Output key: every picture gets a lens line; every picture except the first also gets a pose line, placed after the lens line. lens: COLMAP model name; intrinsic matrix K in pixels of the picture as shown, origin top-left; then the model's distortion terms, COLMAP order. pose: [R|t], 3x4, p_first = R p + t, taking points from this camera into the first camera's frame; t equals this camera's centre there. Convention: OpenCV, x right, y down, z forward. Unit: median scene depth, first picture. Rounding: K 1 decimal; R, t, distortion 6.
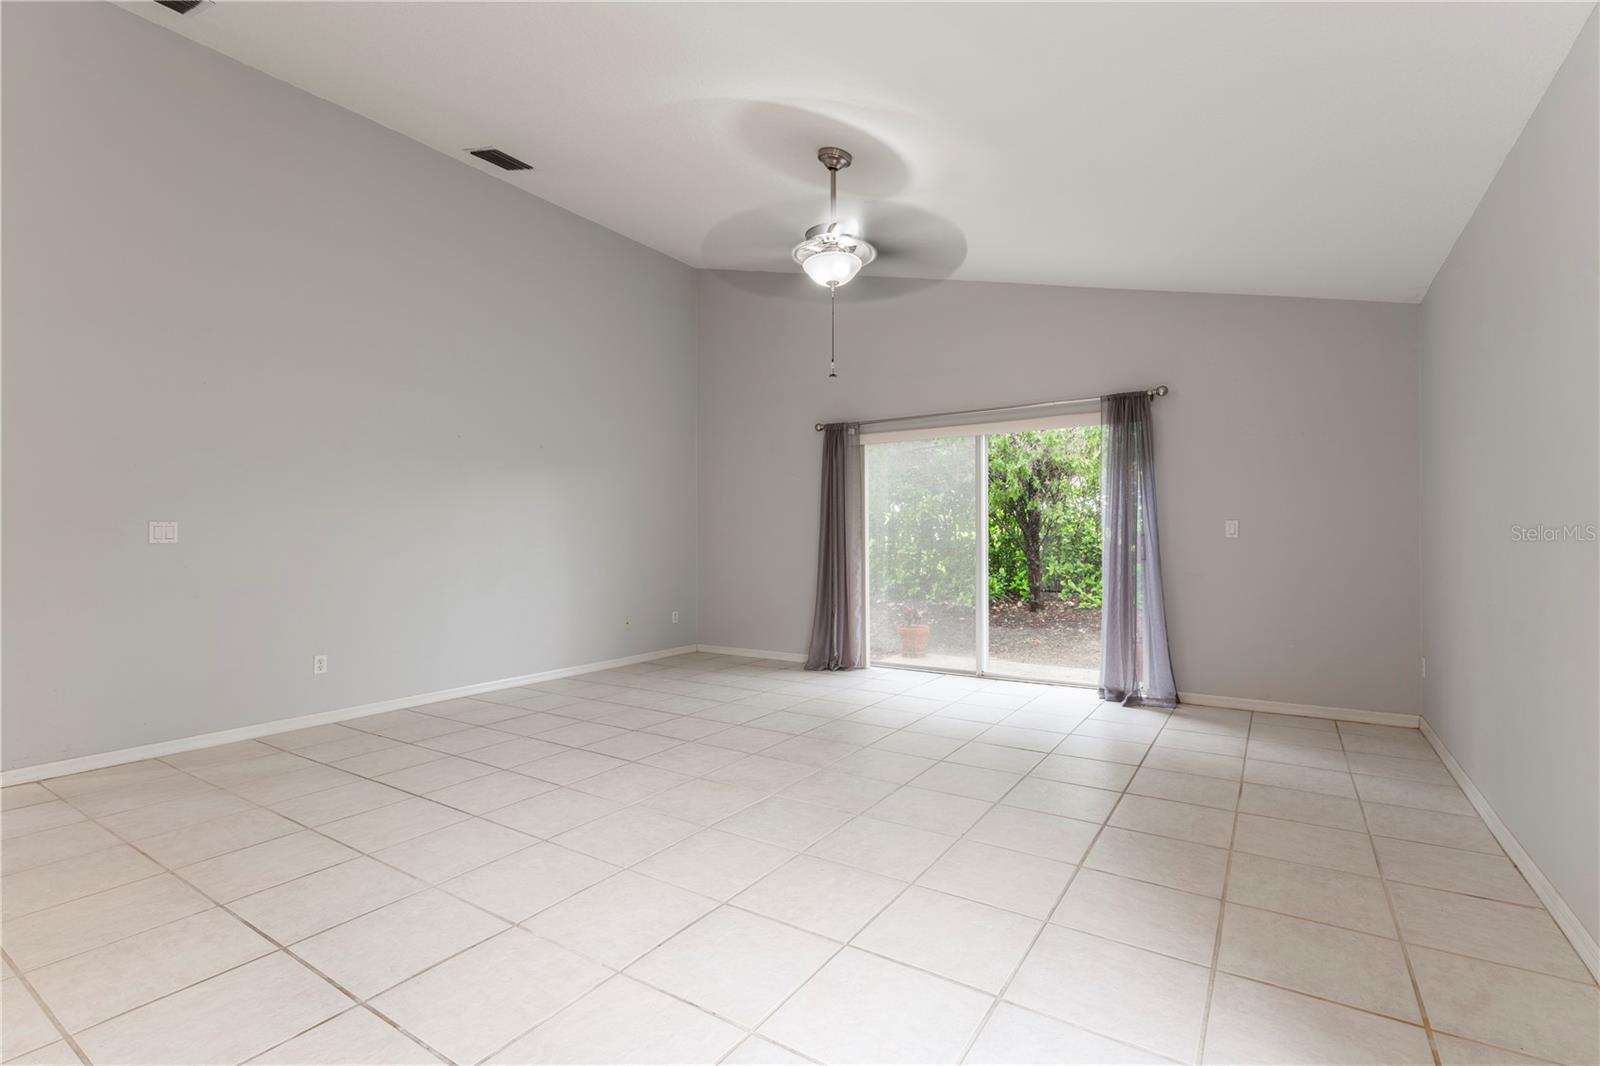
lens RADIAL K [[723.0, 0, 799.4], [0, 723.0, 537.9], [0, 0, 1]] dist [0.001011, -0.000557]
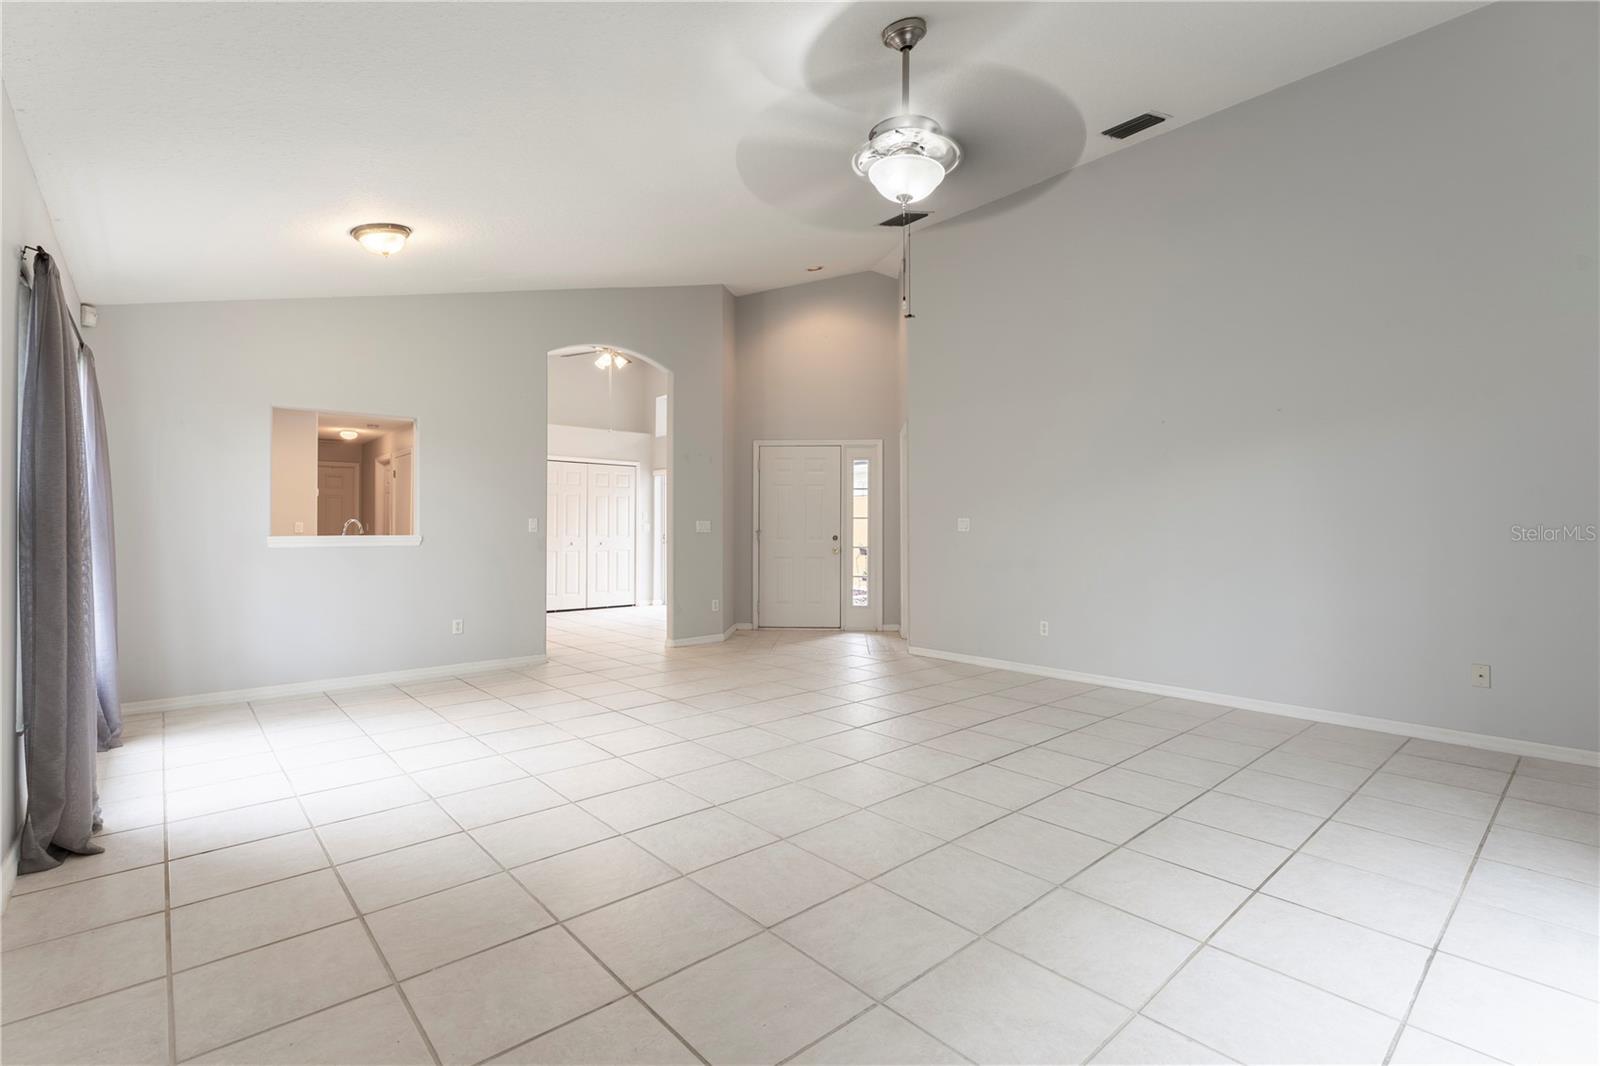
lens RADIAL K [[723.0, 0, 782.6], [0, 723.0, 519.8], [0, 0, 1]] dist [0.001011, -0.000557]
pose [[-0.255486, -0.010312, -0.966758, 0.700527], [-0.000630, 0.999945, -0.010500, -0.001238], [0.966813, -0.002073, -0.255478, 0.915038]]
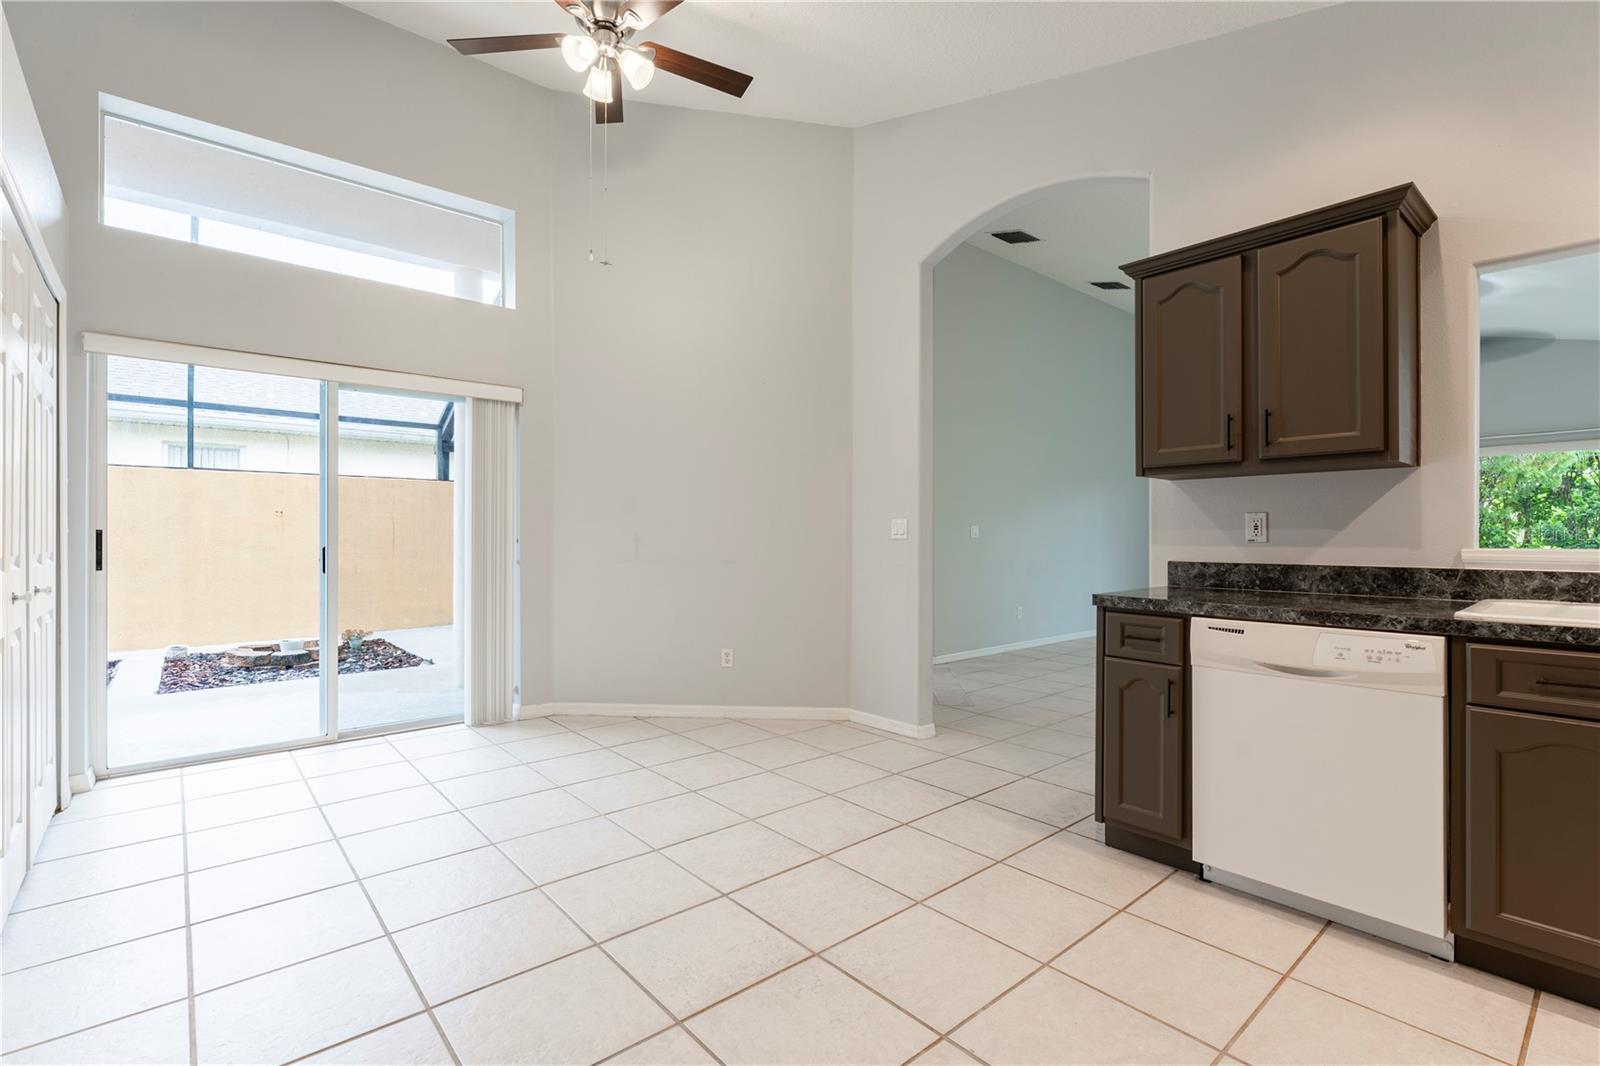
lens RADIAL K [[723.0, 0, 789.2], [0, 723.0, 534.5], [0, 0, 1]] dist [0.001011, -0.000557]
pose [[0.964304, 0.003918, -0.264770, -0.729035], [-0.005352, 0.999975, -0.004693, 0.006659], [0.264745, 0.005942, 0.964300, -0.706102]]
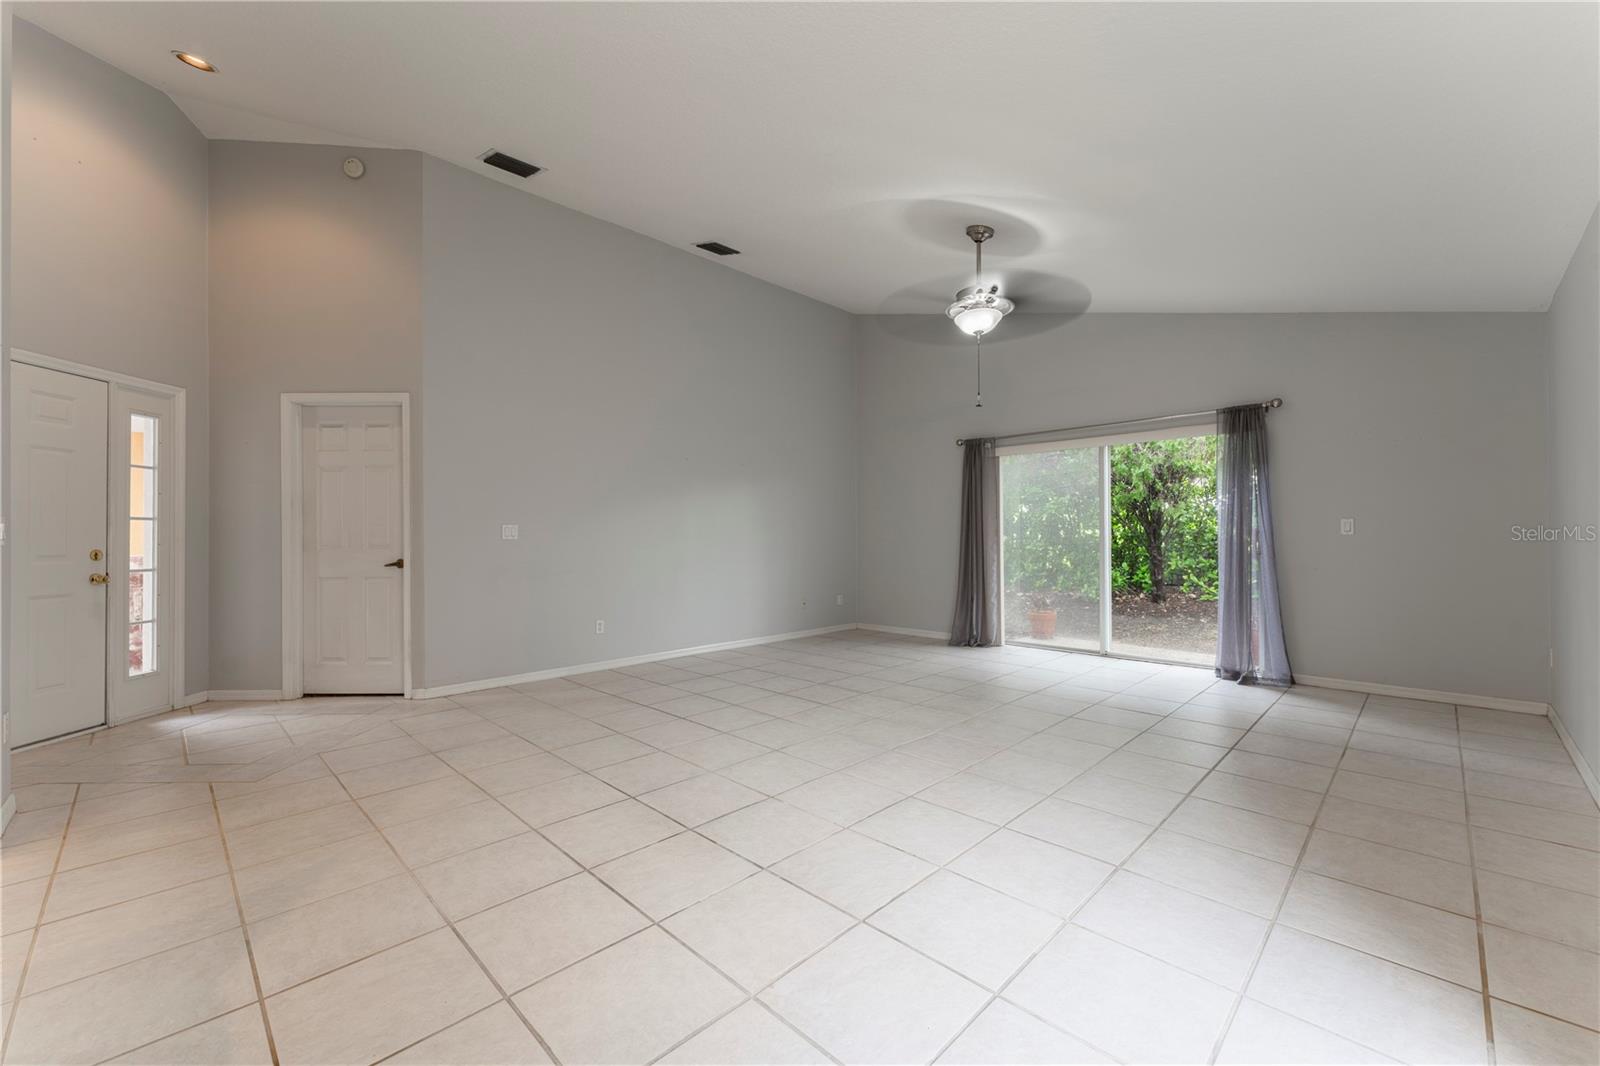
lens RADIAL K [[650.4, 0, 812.7], [0, 650.4, 534.4], [0, 0, 1]] dist [-0.001279, 0.000111]
pose [[0.984622, -0.001389, -0.174695, -0.033415], [0.001083, 0.999998, -0.001846, 0.000159], [0.174697, 0.001628, 0.984621, -0.131379]]
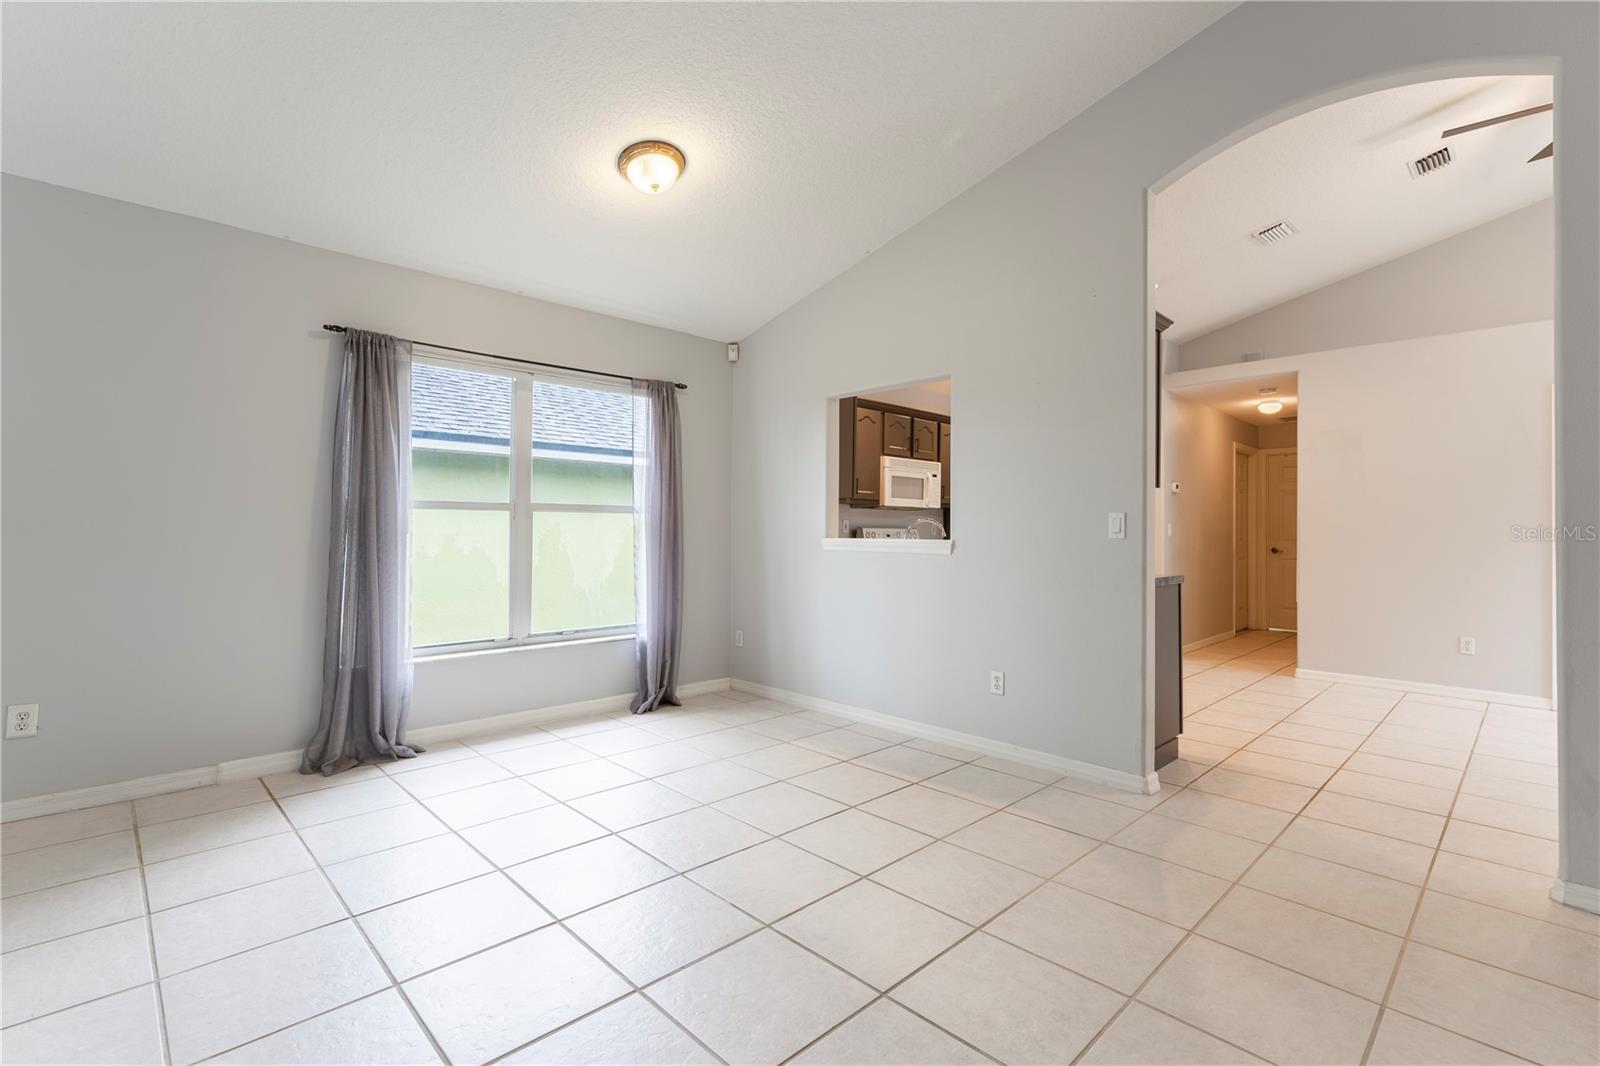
lens RADIAL K [[716.7, 0, 800.8], [0, 716.7, 524.9], [0, 0, 1]] dist [-0.002350, -0.001242]
pose [[-0.979975, -0.005703, 0.199041, -0.358180], [-0.006577, 0.999971, -0.003733, -0.002401], [-0.199014, -0.004967, -0.979984, 0.887999]]
